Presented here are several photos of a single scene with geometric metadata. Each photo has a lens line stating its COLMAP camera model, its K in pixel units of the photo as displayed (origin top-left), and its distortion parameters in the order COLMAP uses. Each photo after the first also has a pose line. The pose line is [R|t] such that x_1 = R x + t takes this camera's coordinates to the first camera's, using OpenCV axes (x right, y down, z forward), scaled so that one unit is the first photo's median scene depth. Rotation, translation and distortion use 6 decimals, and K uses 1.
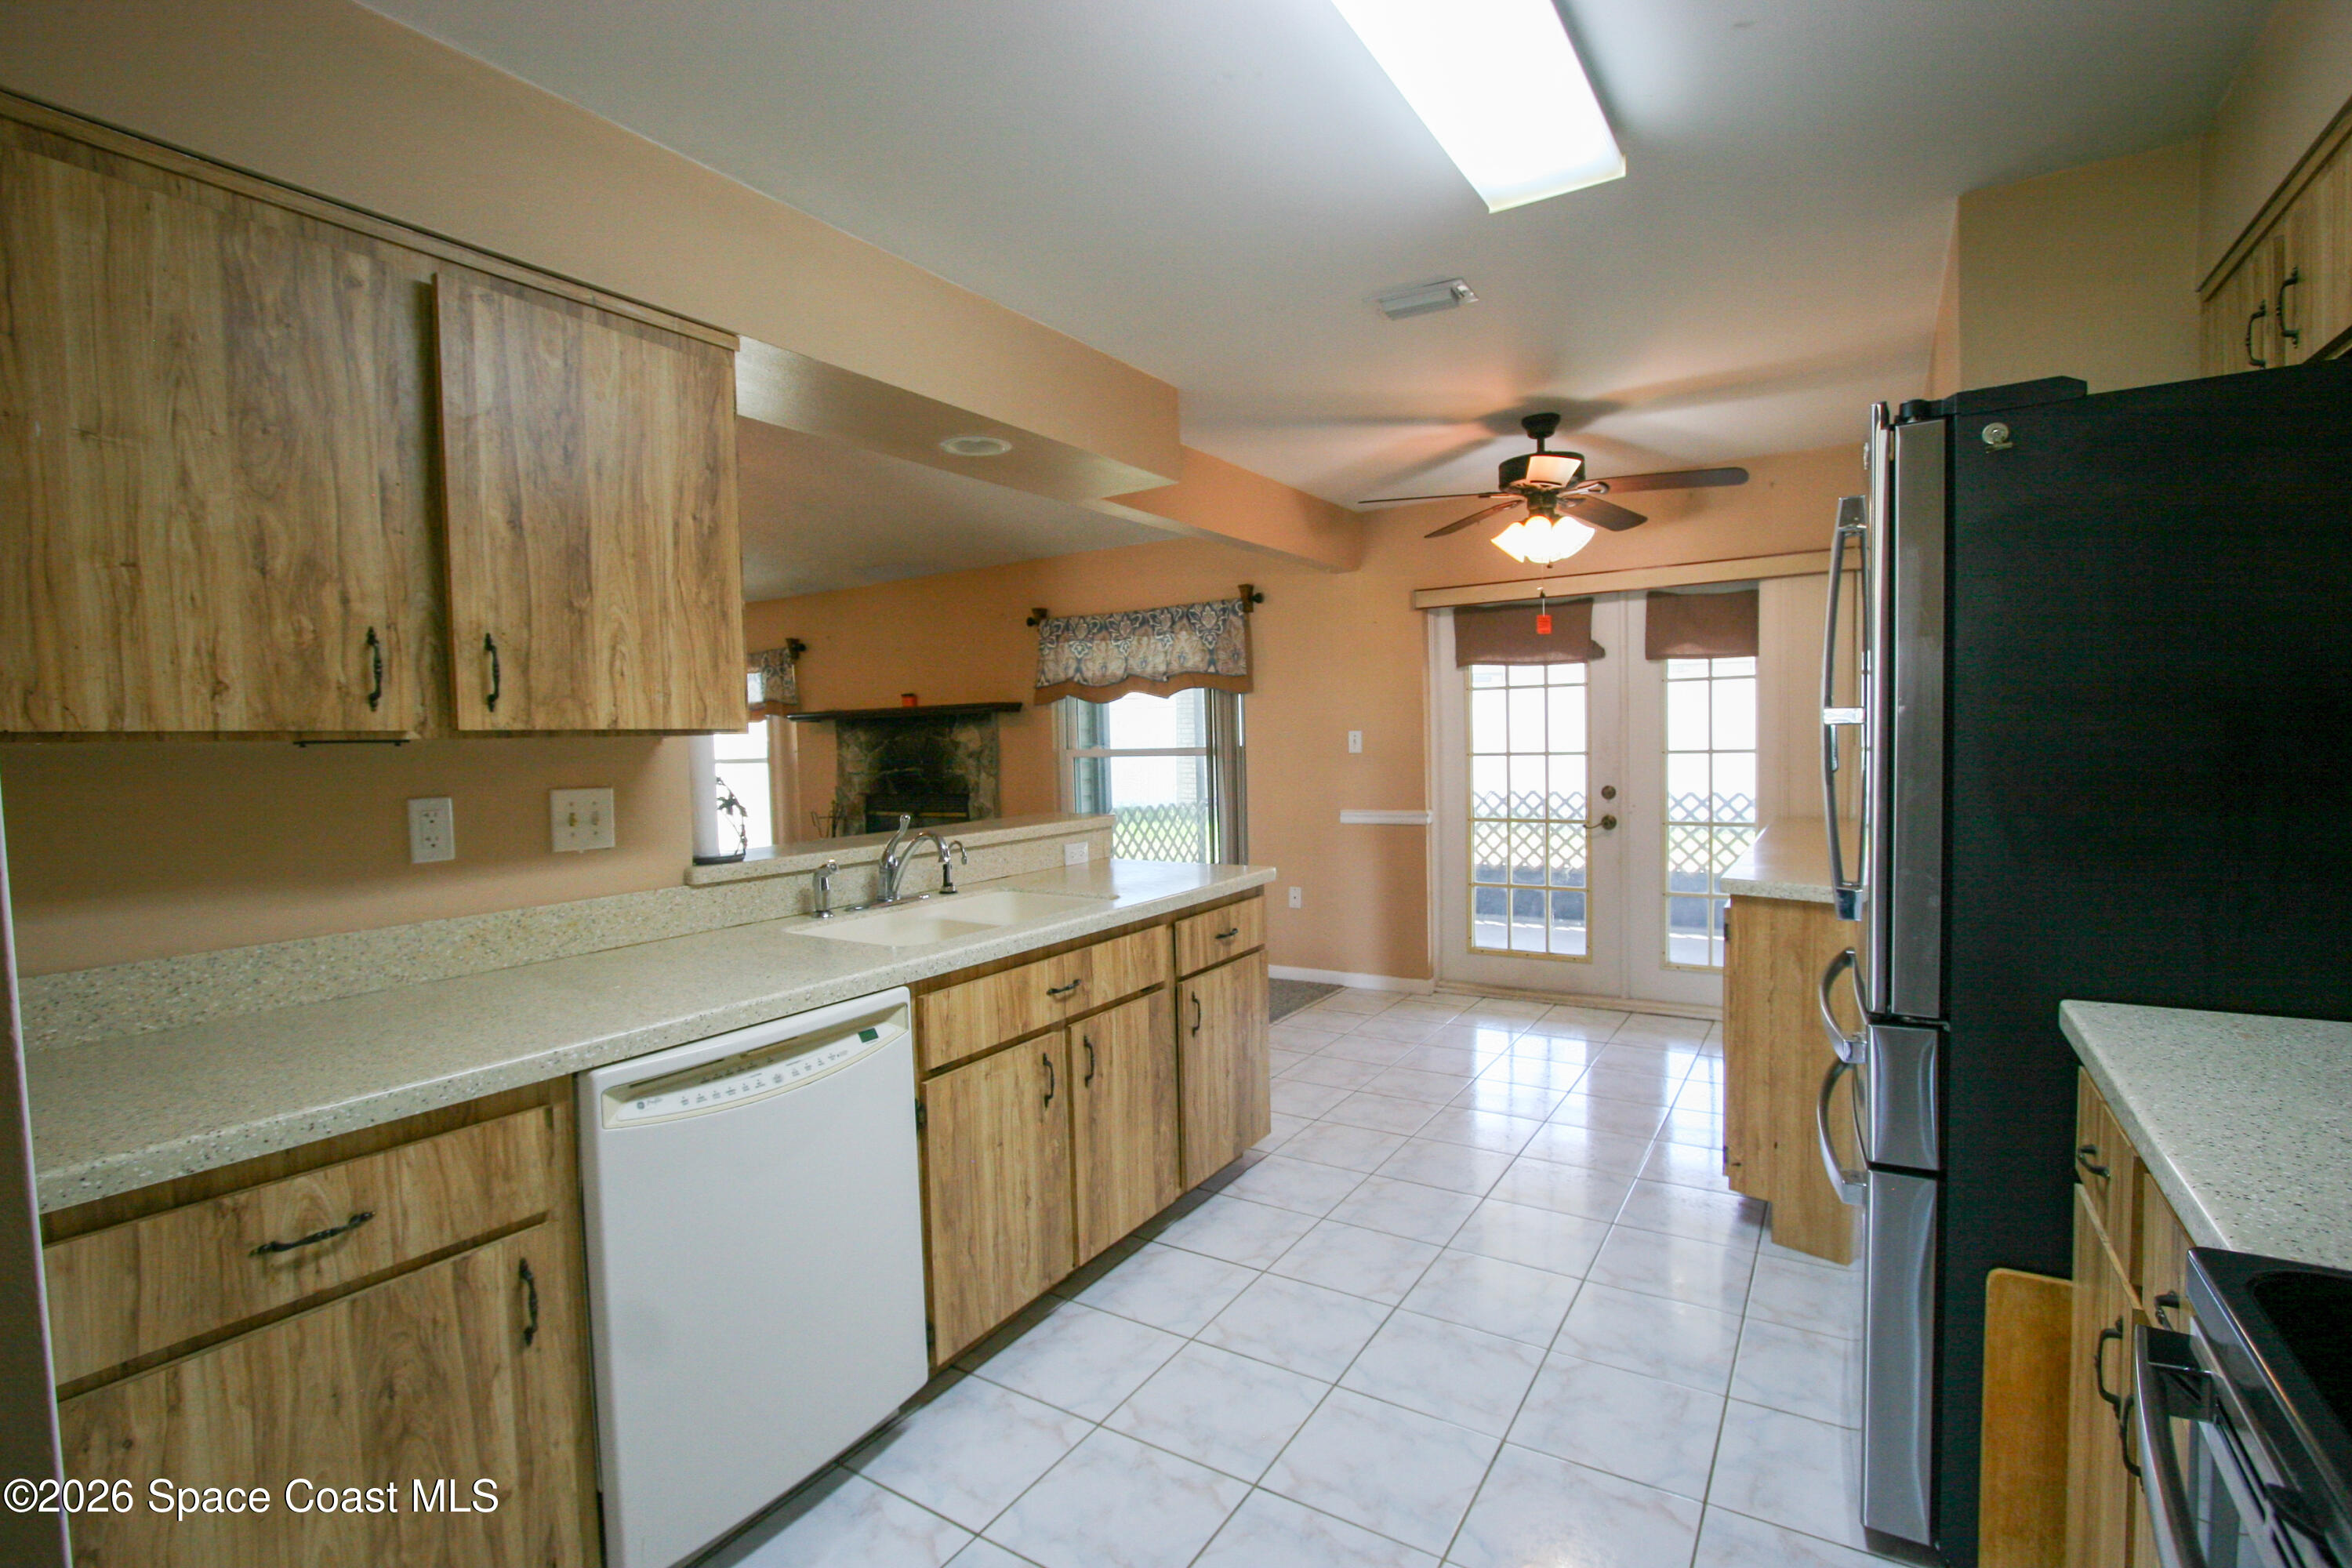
lens RADIAL K [[1084.4, 0, 1171.1], [0, 1084.4, 794.0], [0, 0, 1]] dist [-0.014157, 0.001537]
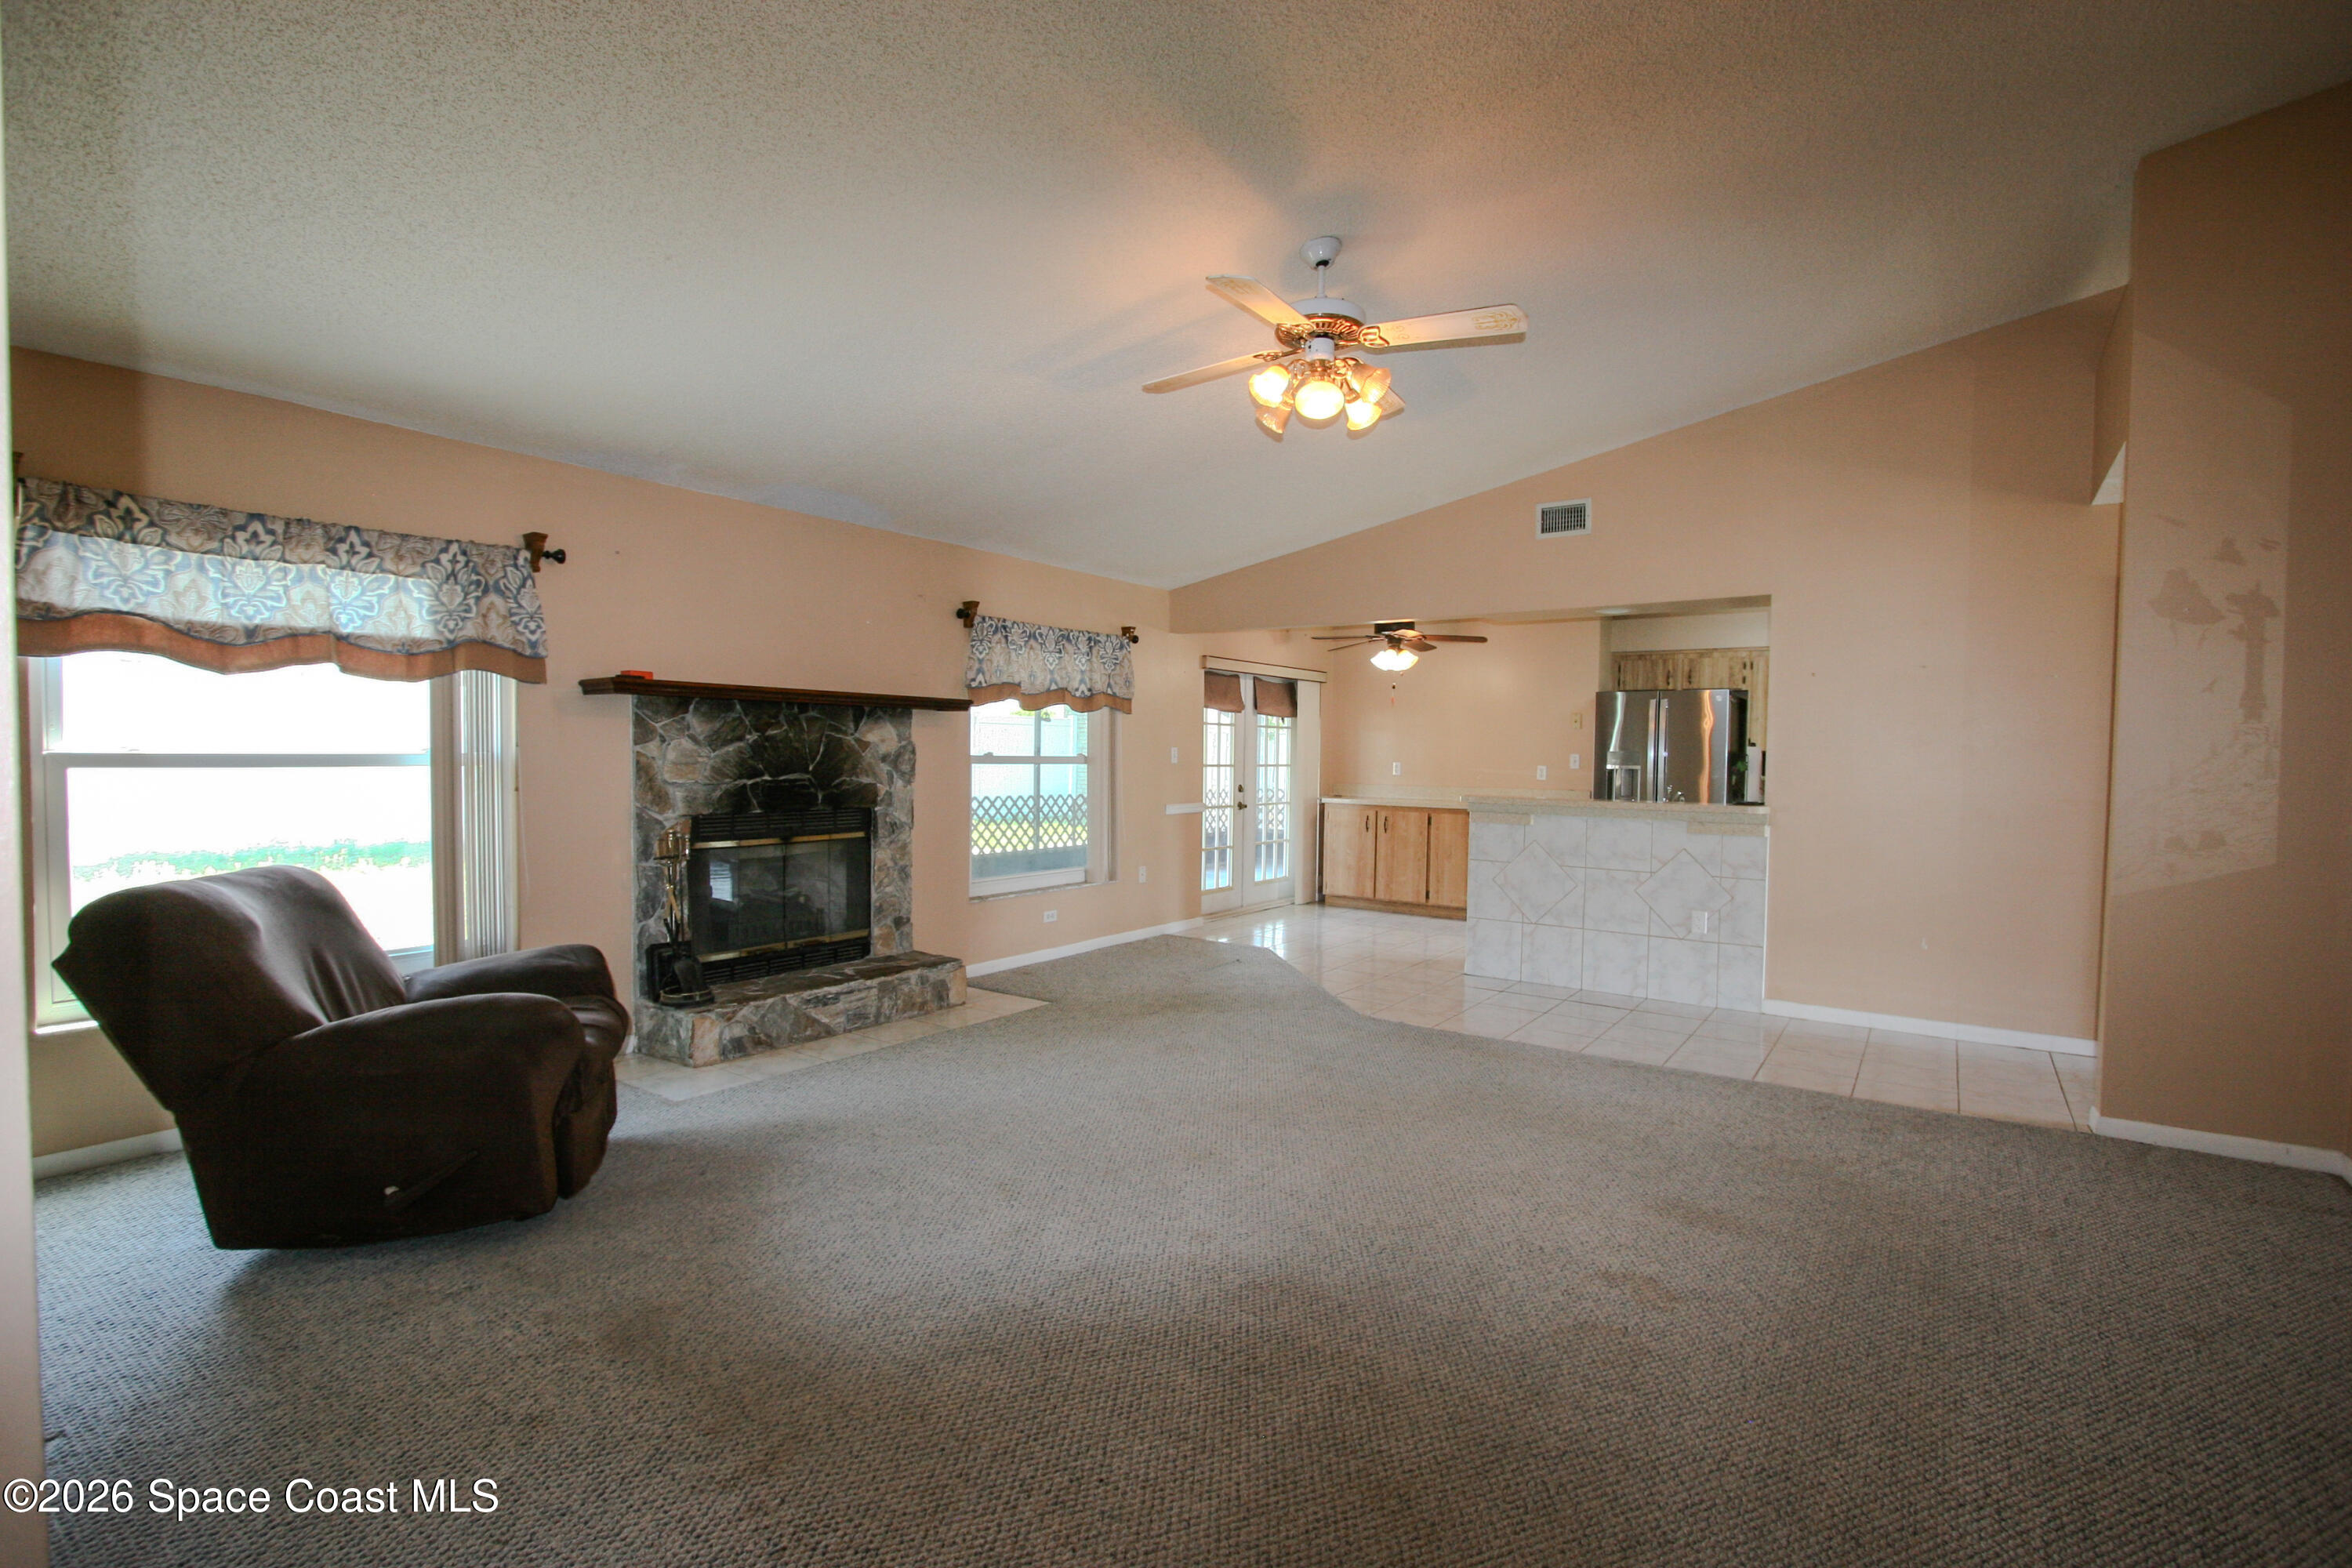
lens RADIAL K [[1084.4, 0, 1171.1], [0, 1084.4, 794.0], [0, 0, 1]] dist [-0.014157, 0.001537]
pose [[0.060567, -0.011459, 0.998098, -1.053416], [0.035505, 0.999326, 0.009318, -0.010053], [-0.997532, 0.034873, 0.060933, 0.796173]]
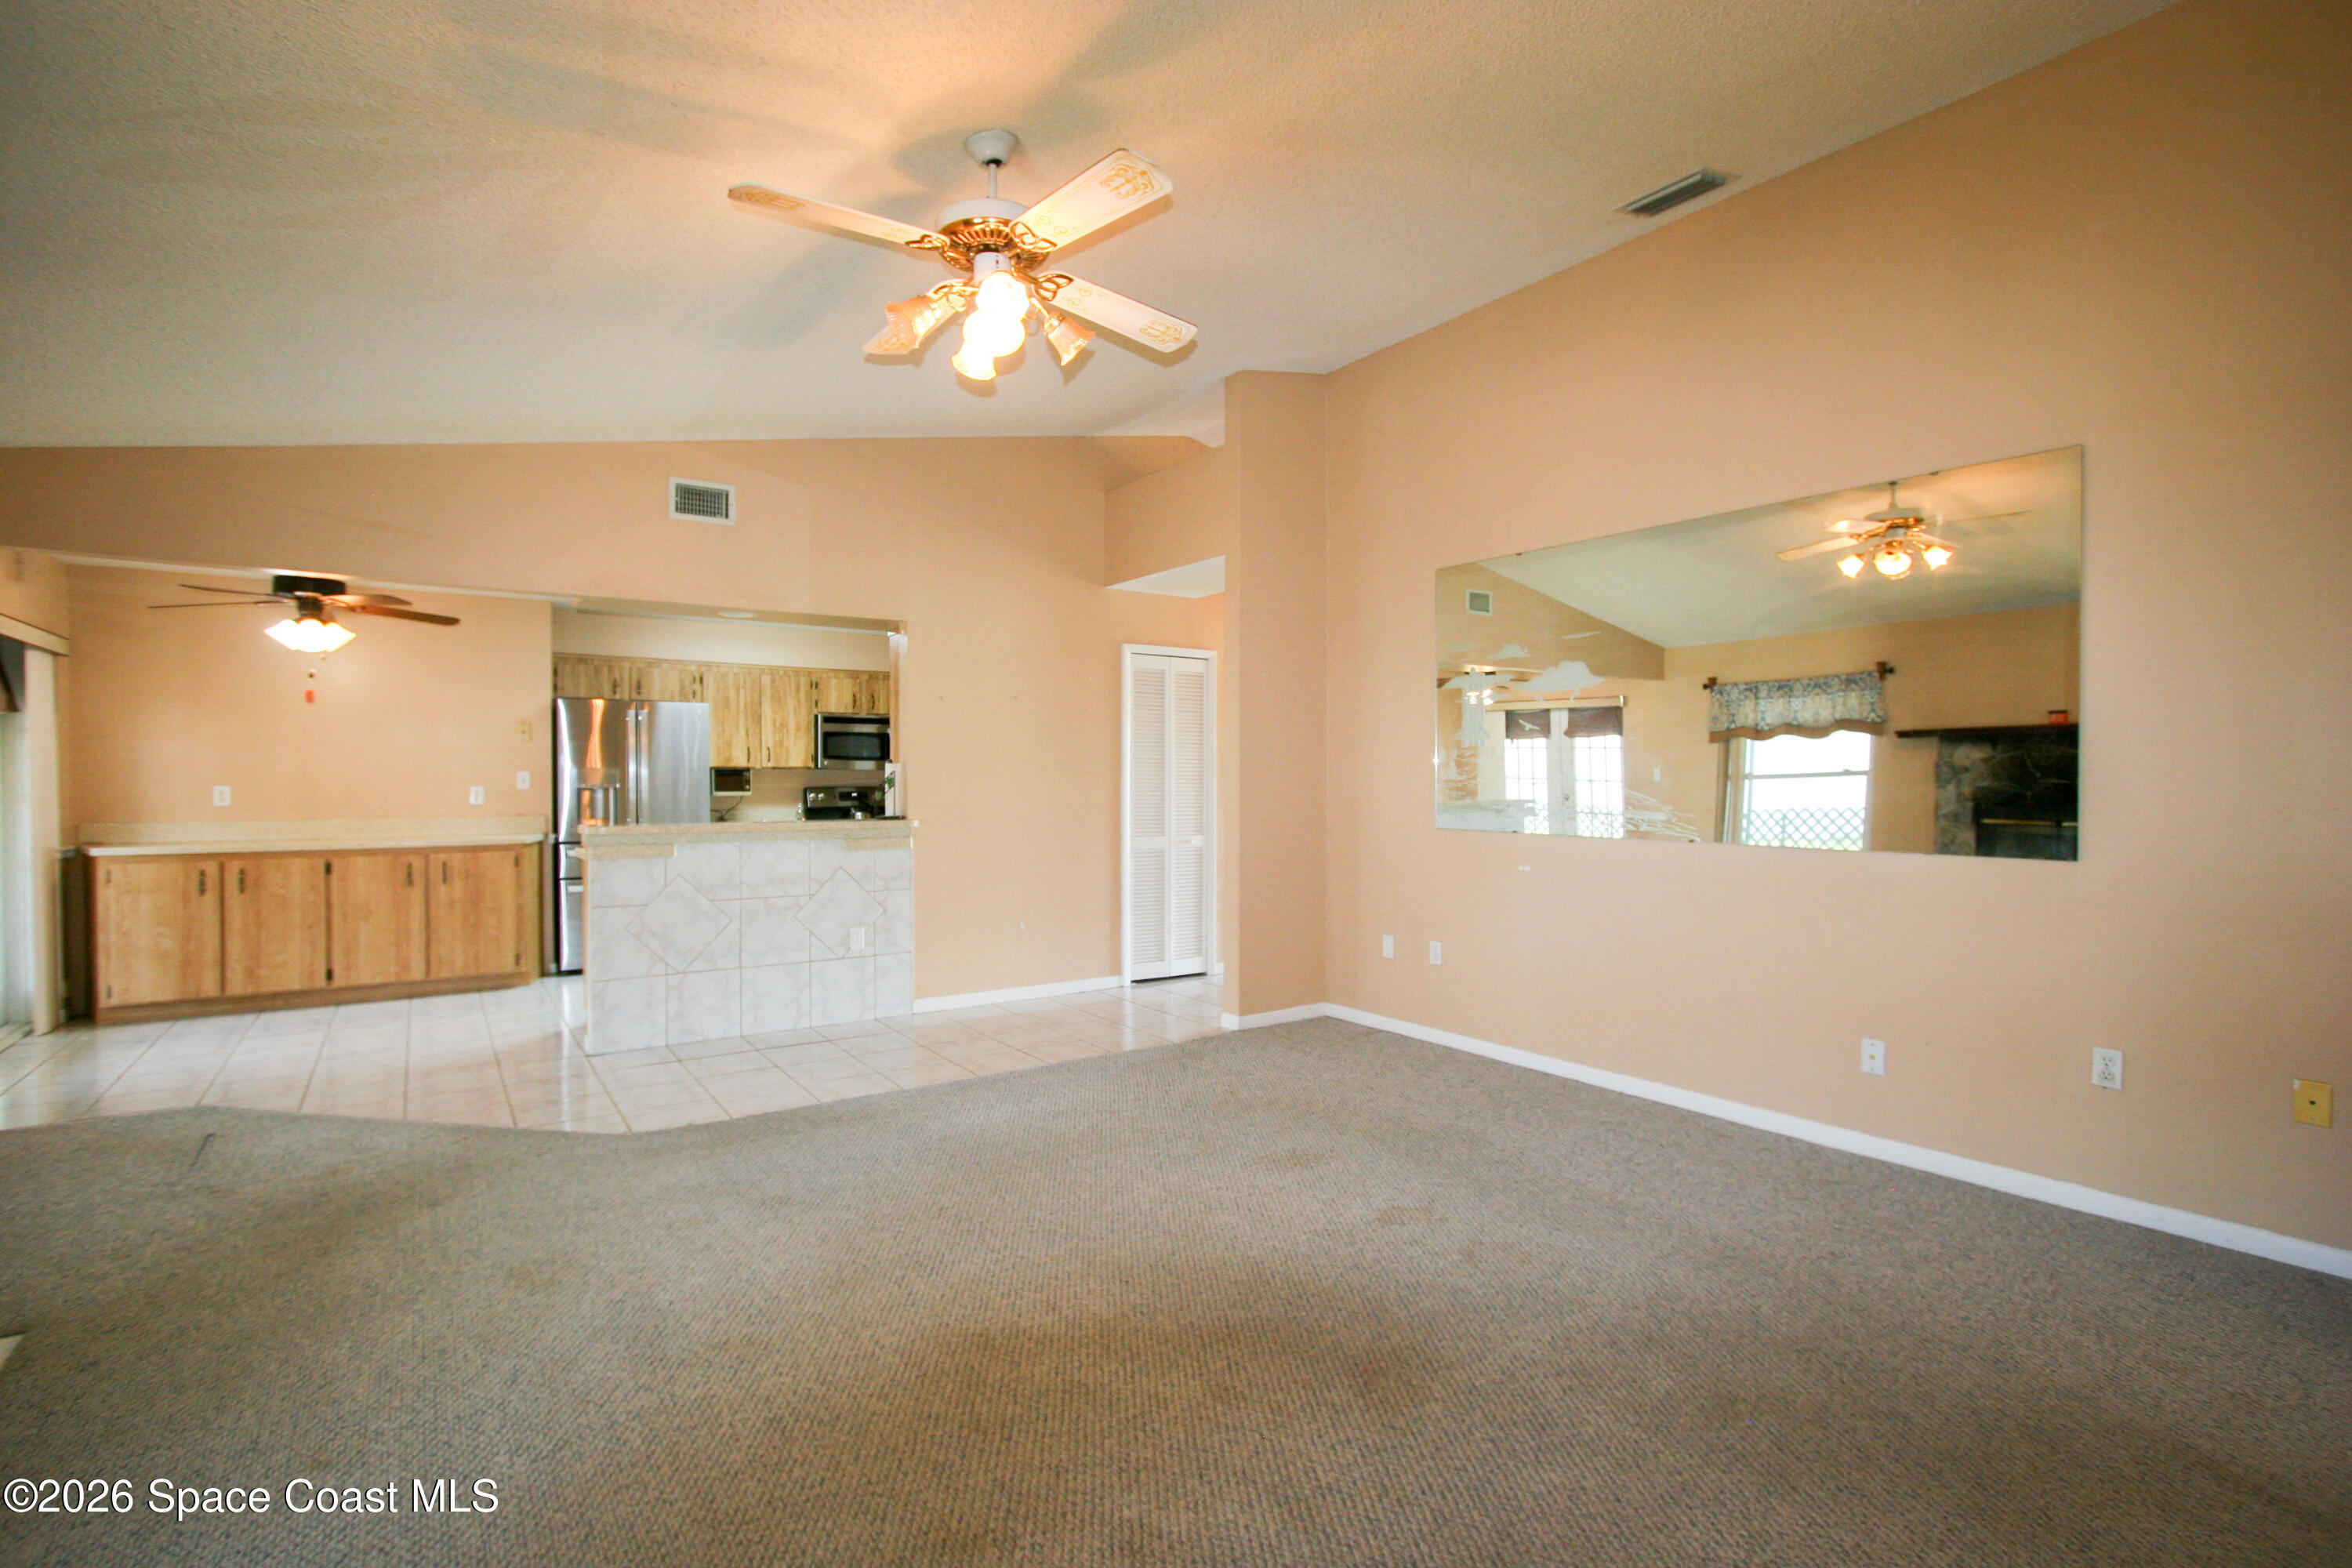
lens RADIAL K [[1084.4, 0, 1171.1], [0, 1084.4, 794.0], [0, 0, 1]] dist [-0.014157, 0.001537]
pose [[-0.922884, 0.017642, 0.384675, -0.730523], [0.041490, 0.997690, 0.053782, -0.037205], [-0.382837, 0.065594, -0.921484, 1.135554]]
